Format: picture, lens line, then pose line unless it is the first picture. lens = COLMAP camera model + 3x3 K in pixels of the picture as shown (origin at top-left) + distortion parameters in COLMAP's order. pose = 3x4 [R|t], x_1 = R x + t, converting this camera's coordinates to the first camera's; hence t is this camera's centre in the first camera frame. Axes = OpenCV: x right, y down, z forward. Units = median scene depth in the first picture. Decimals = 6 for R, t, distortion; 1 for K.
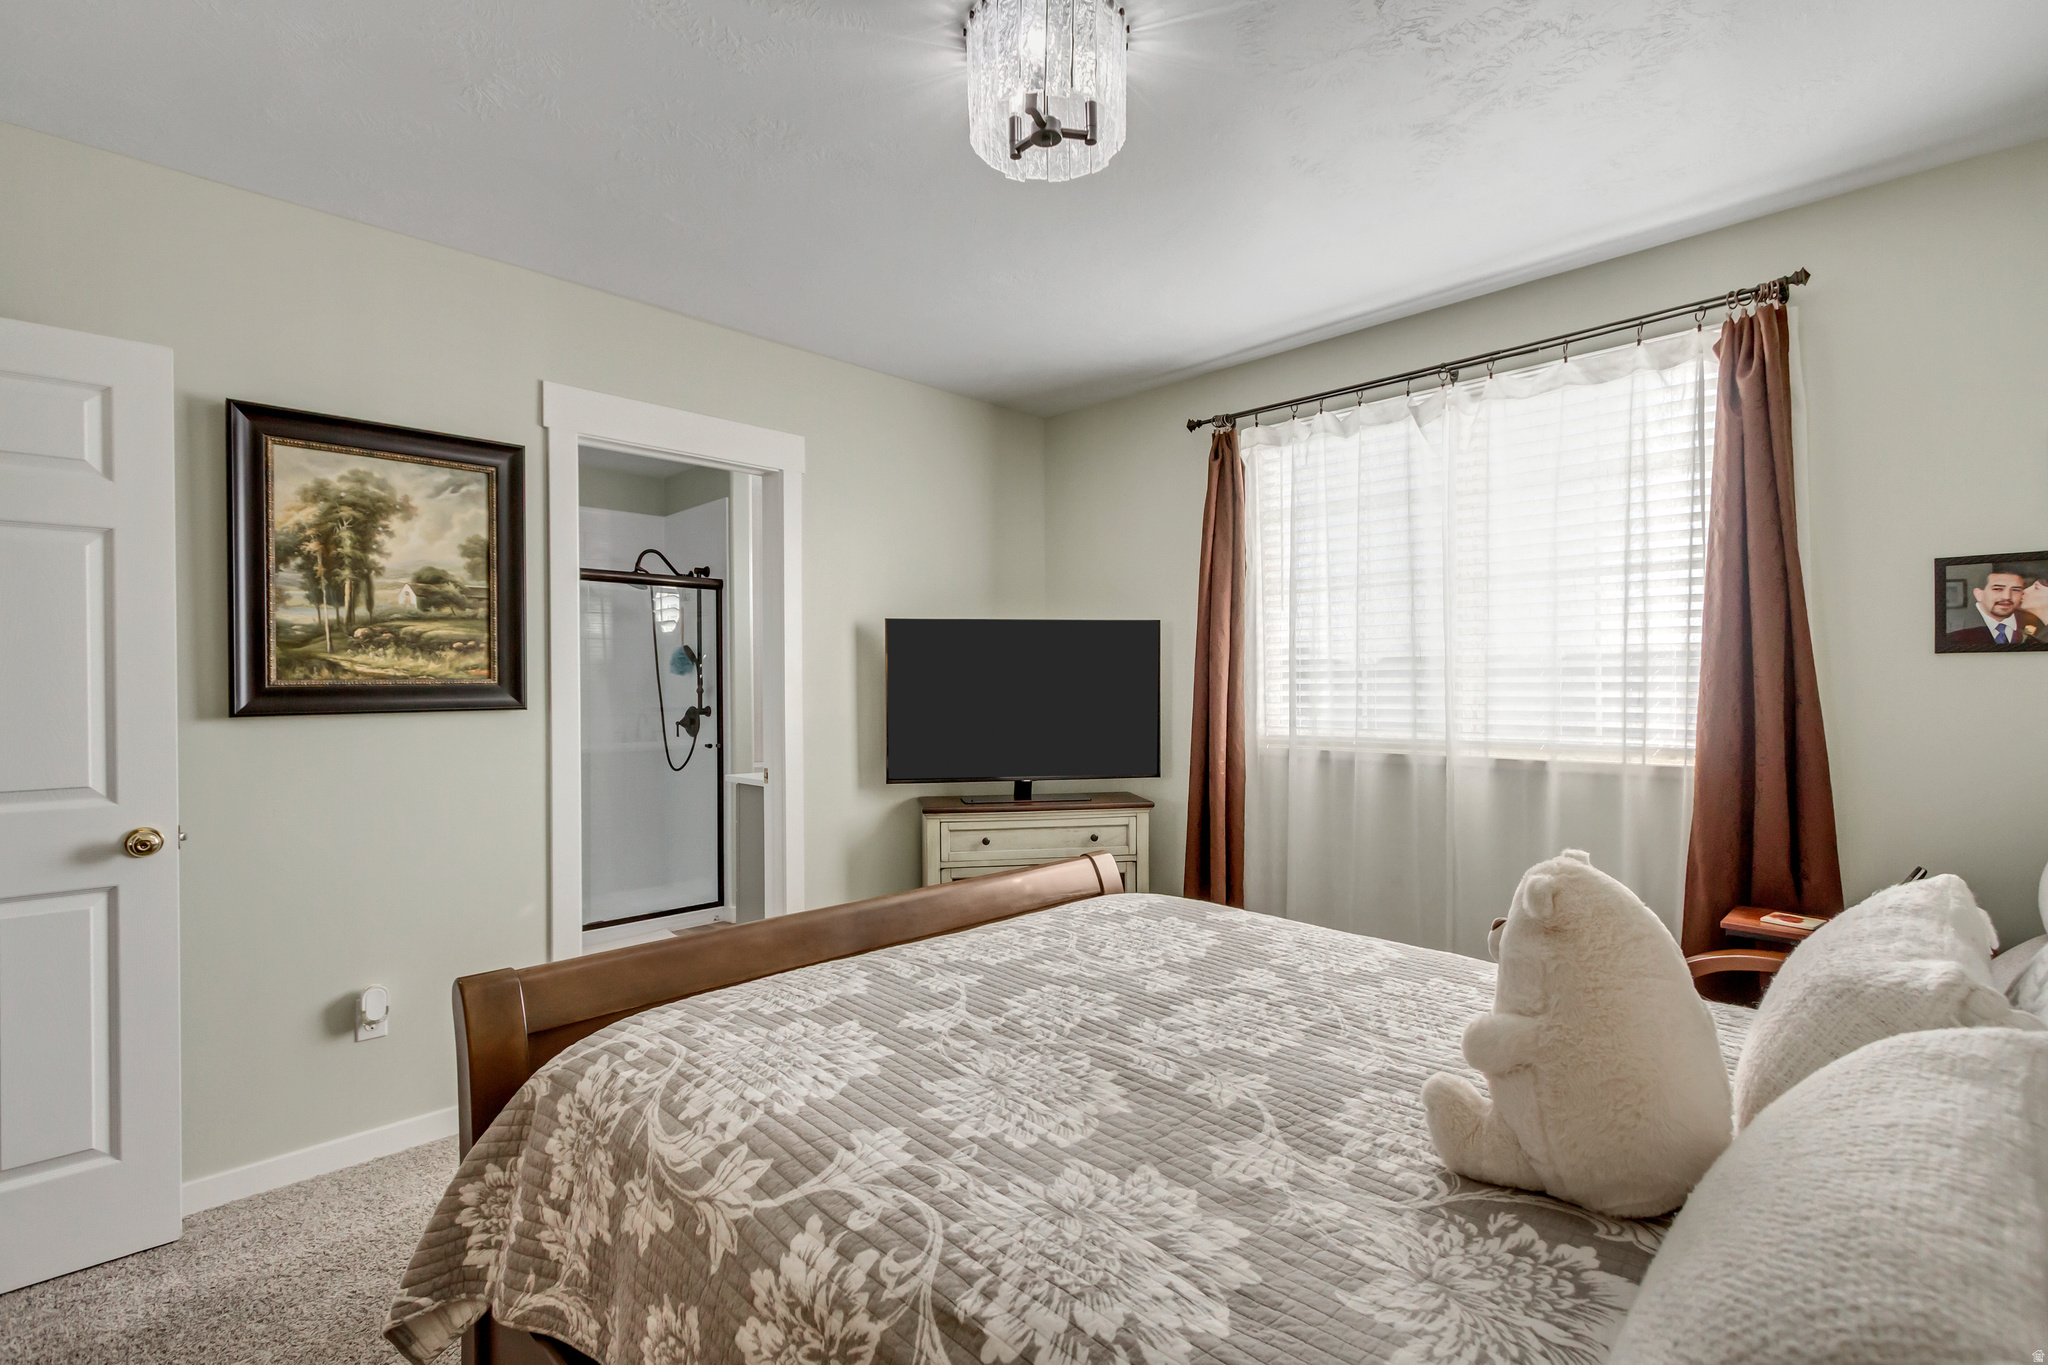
lens RADIAL K [[953.0, 0, 1032.1], [0, 953.0, 681.2], [0, 0, 1]] dist [0.007027, -0.002413]
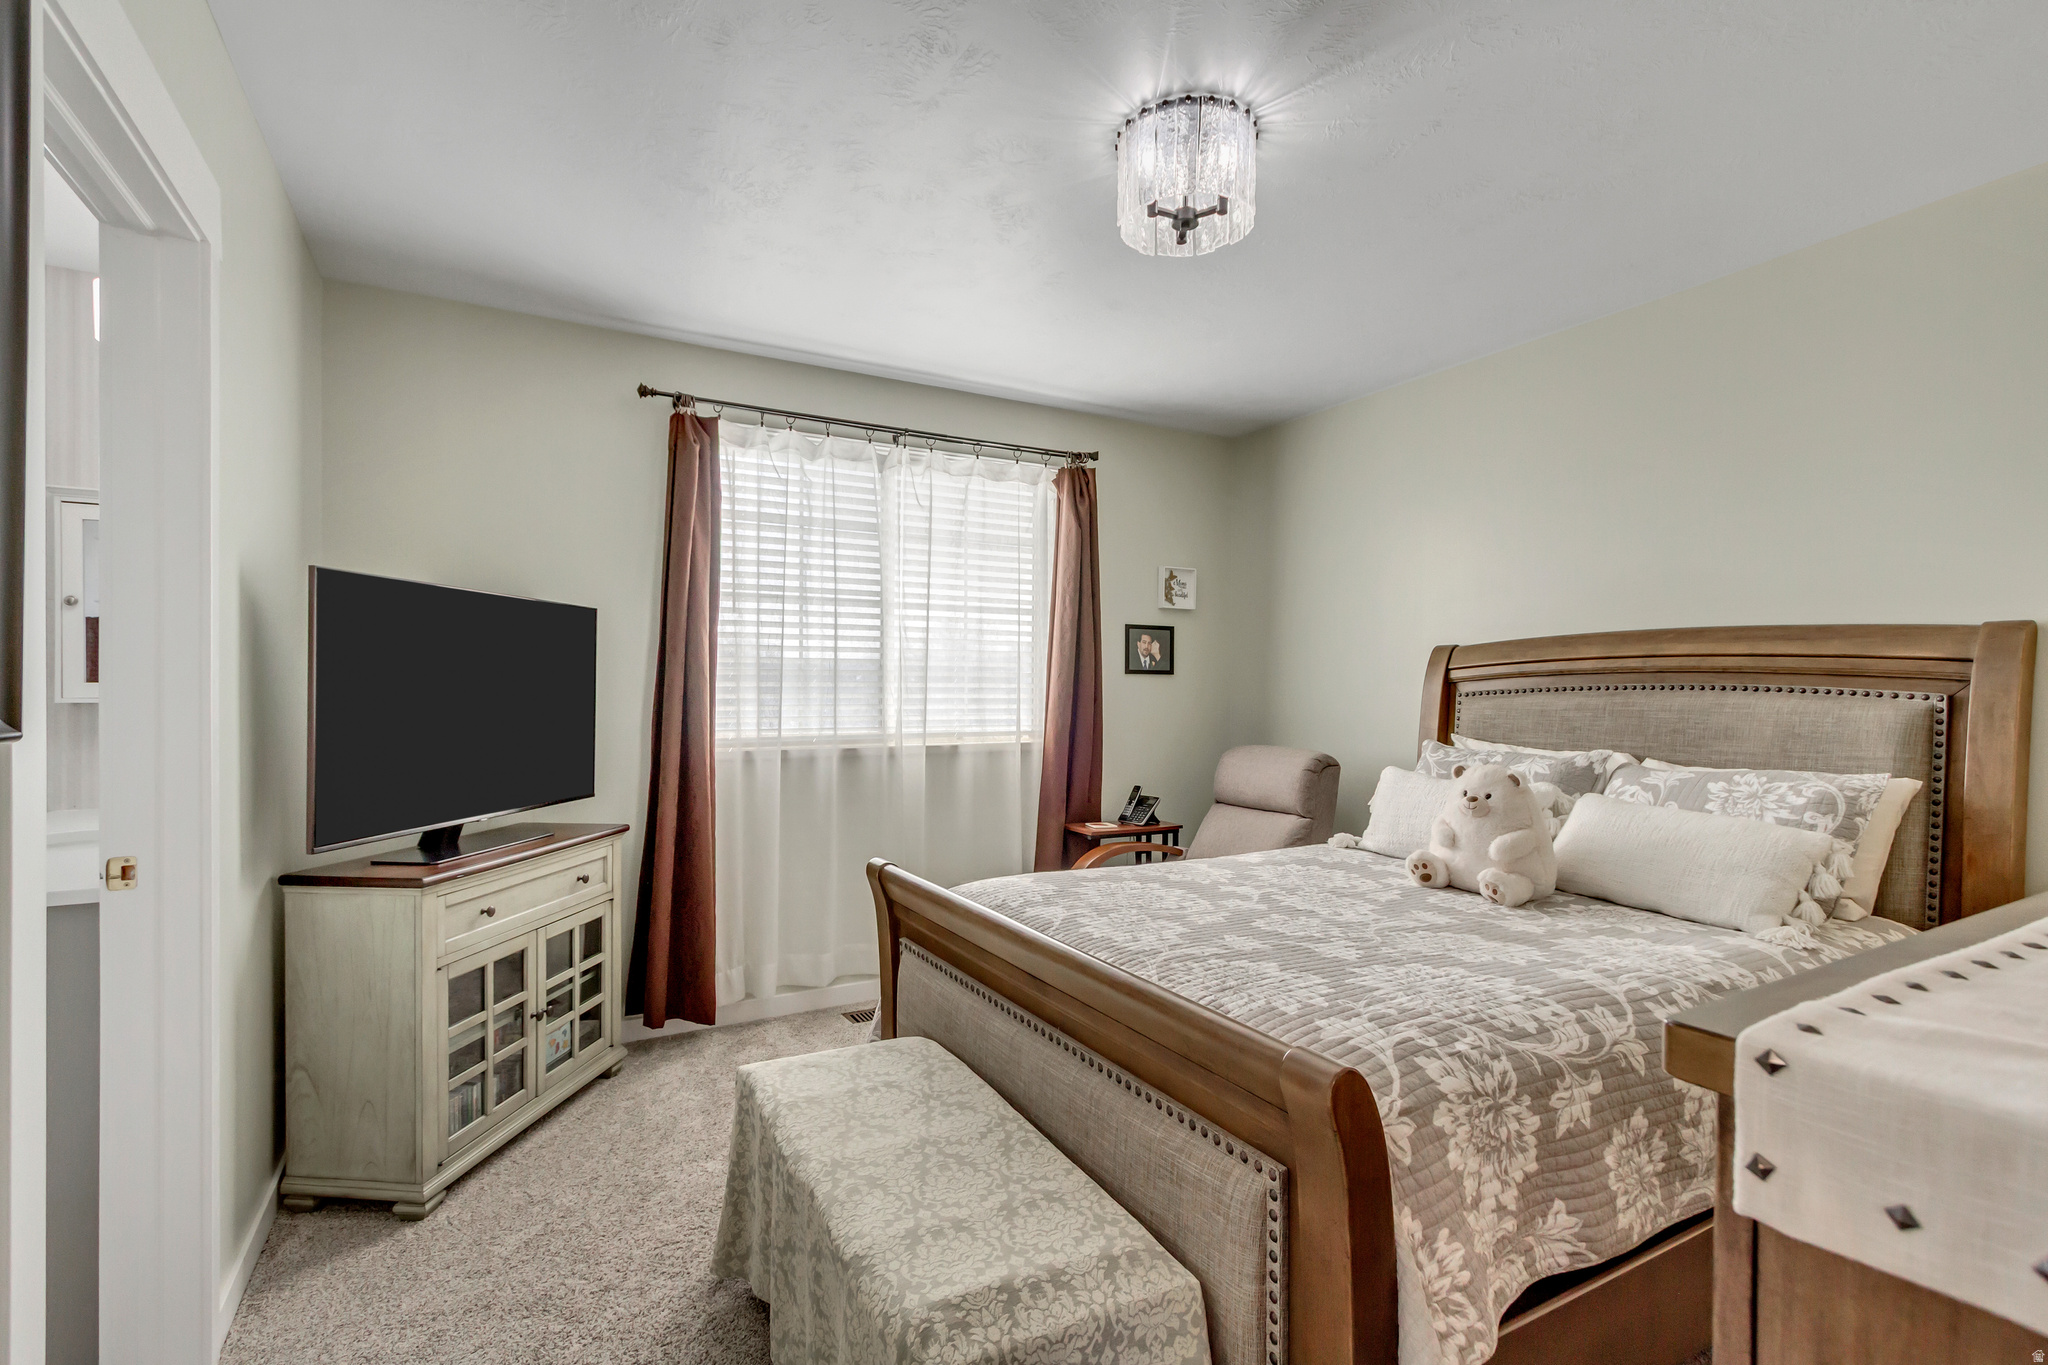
lens RADIAL K [[958.2, 0, 987.2], [0, 958.2, 686.6], [0, 0, 1]] dist [0.008468, -0.001395]
pose [[0.279398, 0.009145, 0.960132, -0.836423], [-0.009355, 0.999933, -0.006801, 0.010233], [-0.960130, -0.007081, 0.279465, 0.630324]]
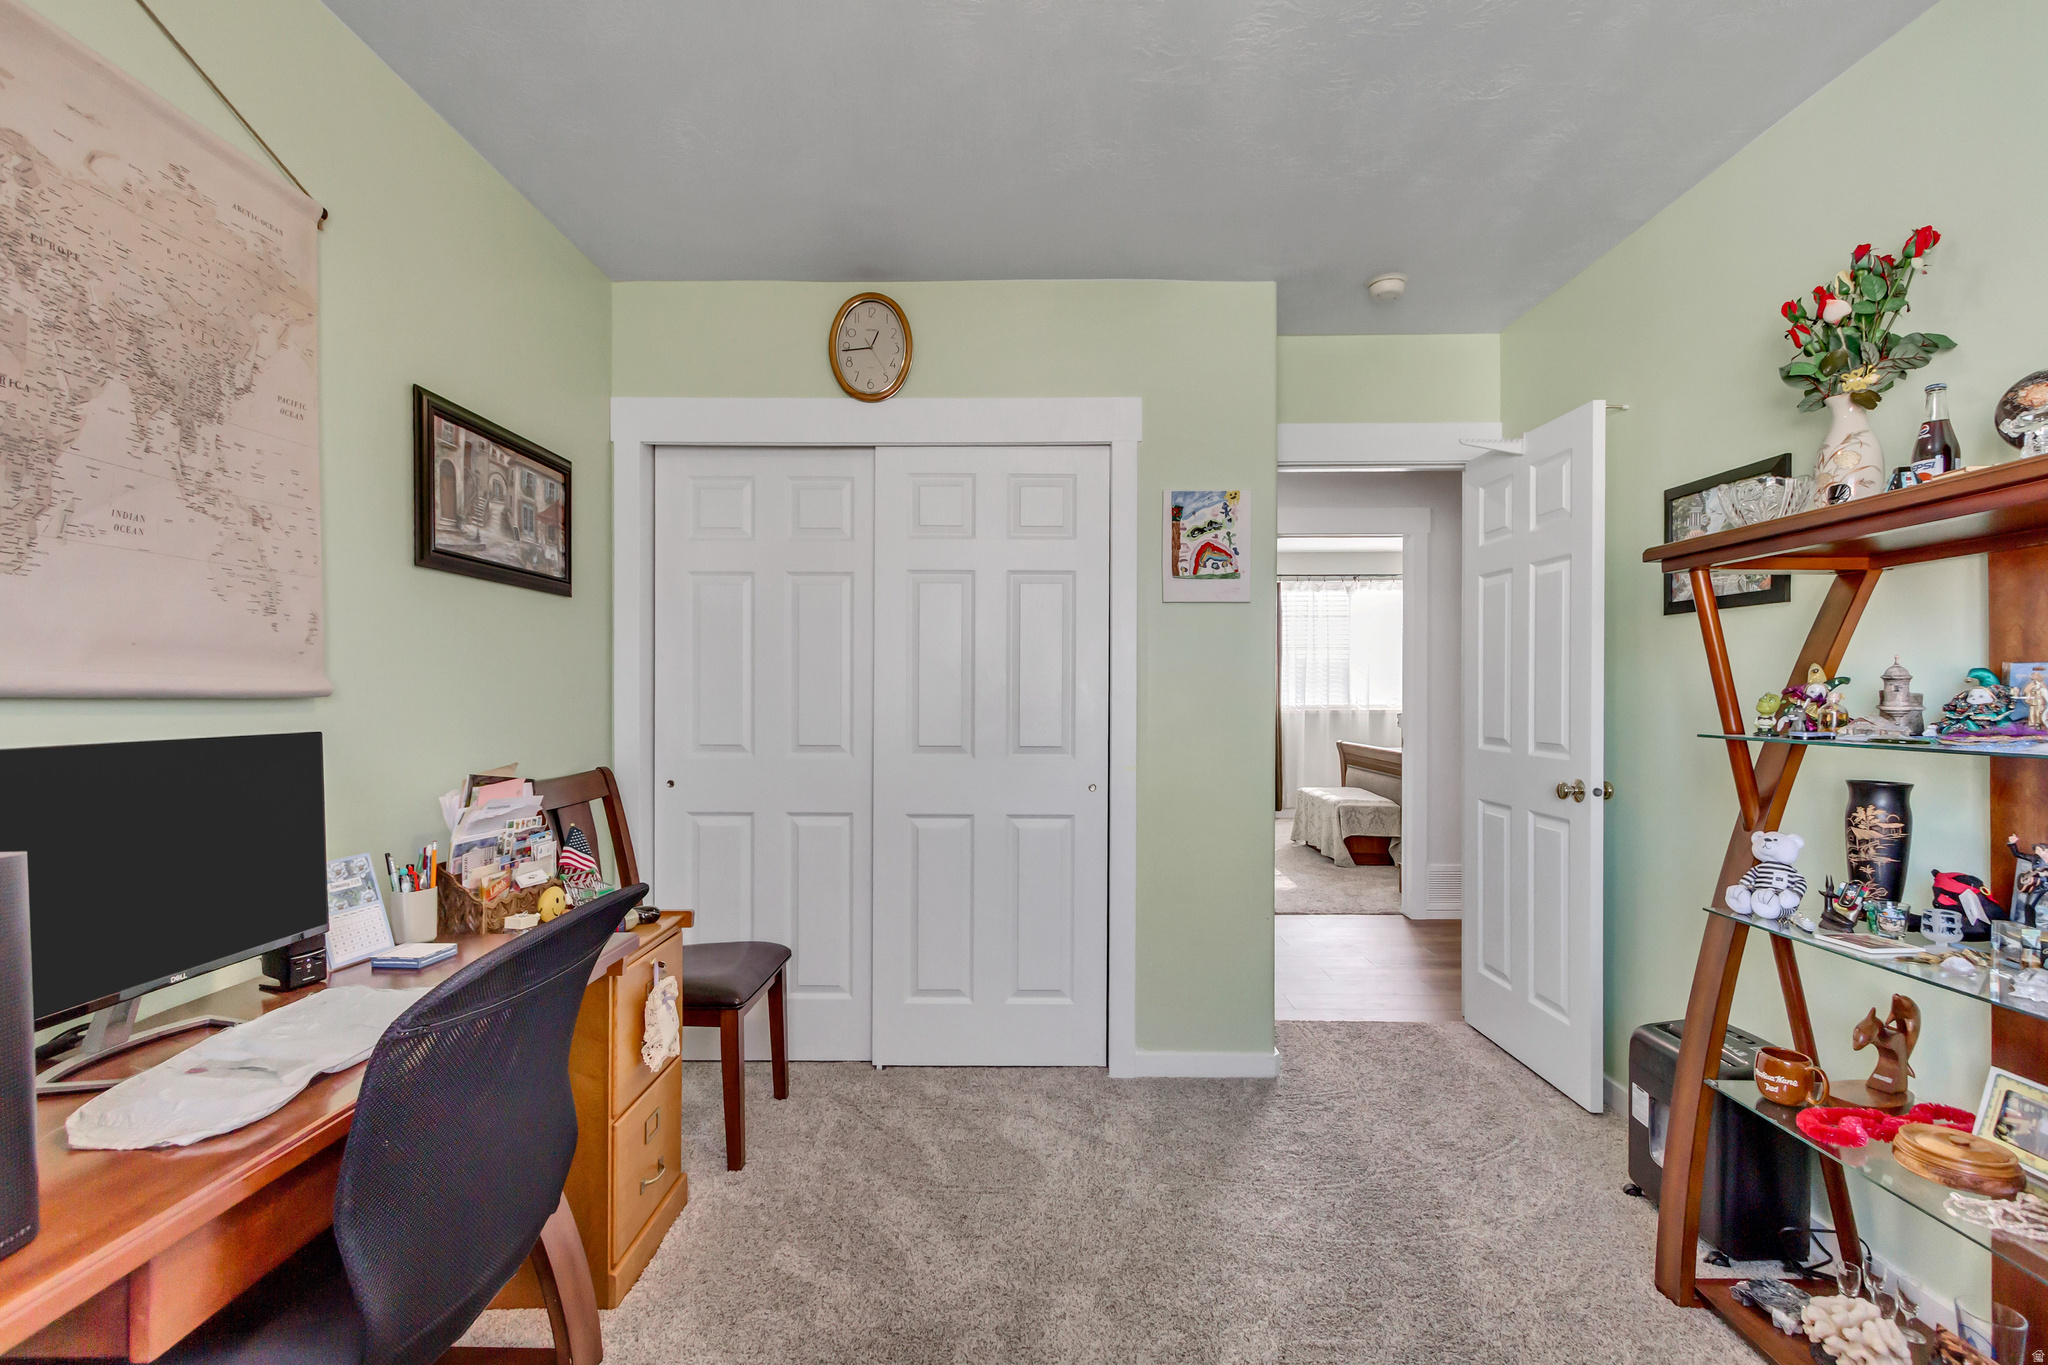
lens RADIAL K [[953.0, 0, 1032.1], [0, 953.0, 681.2], [0, 0, 1]] dist [0.007027, -0.002413]
pose [[0.688358, 0.012376, 0.725265, -2.694576], [-0.009399, 0.999923, -0.008141, 0.028193], [-0.725310, -0.001213, 0.688422, -0.314836]]
